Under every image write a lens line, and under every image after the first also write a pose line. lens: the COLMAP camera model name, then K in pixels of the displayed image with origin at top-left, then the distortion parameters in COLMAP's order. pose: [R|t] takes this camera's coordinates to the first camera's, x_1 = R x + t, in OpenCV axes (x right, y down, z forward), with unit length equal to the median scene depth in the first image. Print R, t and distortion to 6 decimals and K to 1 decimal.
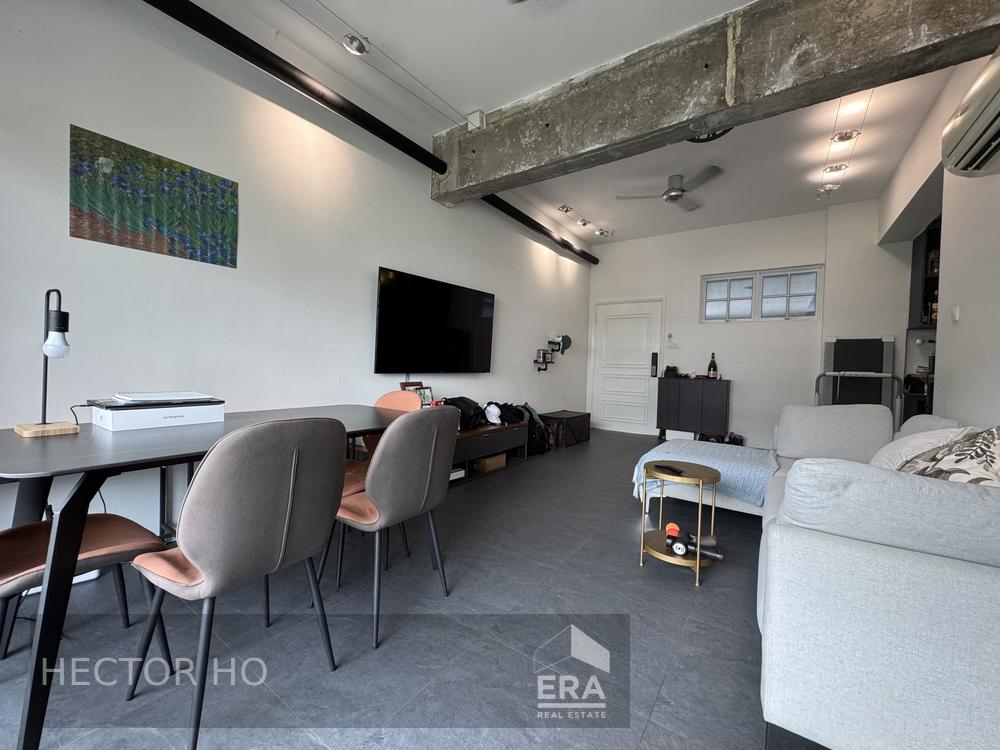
lens RADIAL K [[398.6, 0, 496.5], [0, 398.6, 372.7], [0, 0, 1]] dist [0.001694, -0.001514]
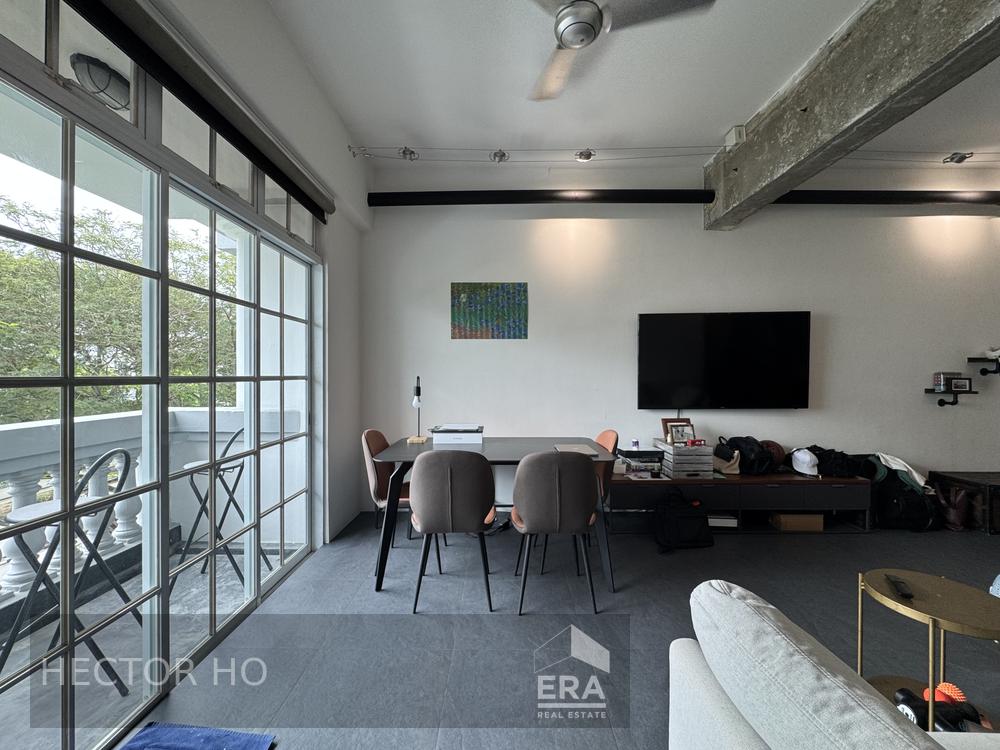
lens RADIAL K [[398.6, 0, 501.2], [0, 398.6, 372.1], [0, 0, 1]] dist [0.001694, -0.001514]
pose [[0.576309, -0.036679, -0.816409, 0.359637], [0.002717, 0.999073, -0.042968, -0.051542], [0.817228, 0.022545, 0.575874, 0.041203]]
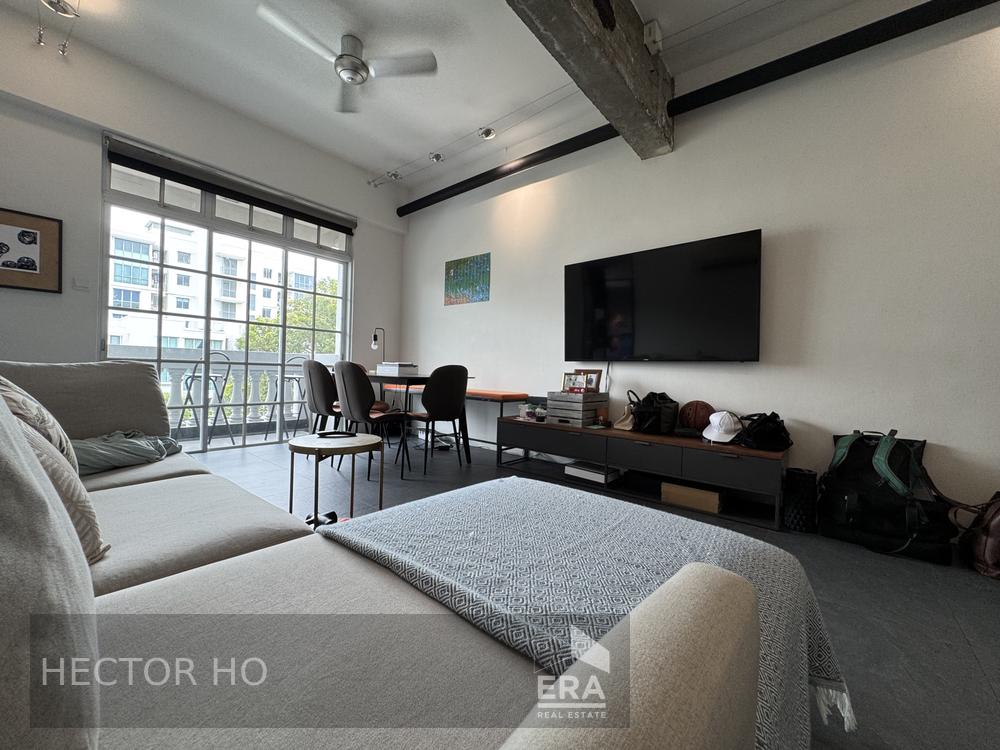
lens RADIAL K [[398.6, 0, 501.2], [0, 398.6, 370.4], [0, 0, 1]] dist [0.001694, -0.001514]
pose [[-0.067475, -0.035286, -0.997097, 0.755167], [-0.053501, 0.998065, -0.031700, 0.066608], [0.996286, 0.051207, -0.069232, 0.838112]]
